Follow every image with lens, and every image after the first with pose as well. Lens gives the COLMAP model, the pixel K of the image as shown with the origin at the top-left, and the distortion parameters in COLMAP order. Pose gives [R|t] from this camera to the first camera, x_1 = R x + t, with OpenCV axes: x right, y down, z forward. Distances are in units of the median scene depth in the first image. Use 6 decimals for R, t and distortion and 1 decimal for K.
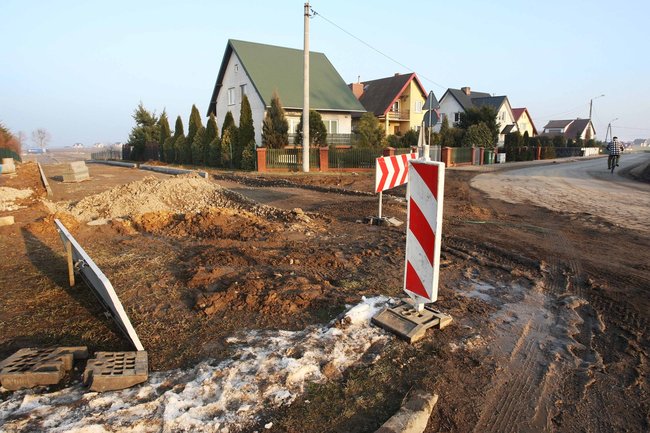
lens RADIAL K [[416.2, 0, 324.7], [0, 416.2, 216.6], [0, 0, 1]] dist [-0.034747, 0.002112]
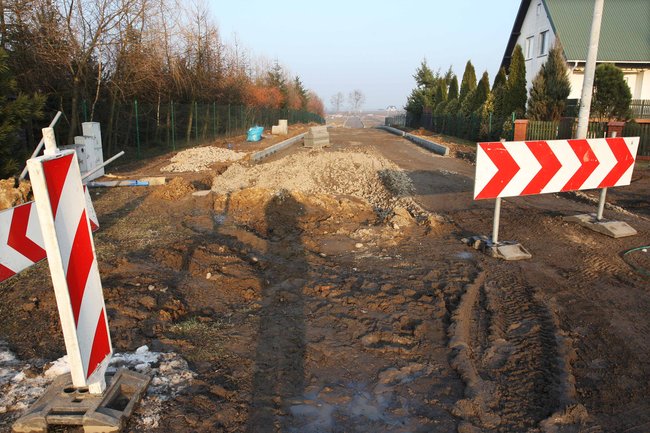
lens RADIAL K [[513.7, 0, 325.1], [0, 513.7, 216.3], [0, 0, 1]] dist [-0.047659, -0.000213]
pose [[0.768593, 0.149678, -0.621982, 0.108504], [-0.129871, 0.988505, 0.077398, -0.016113], [0.626417, 0.021290, 0.779197, 0.073364]]
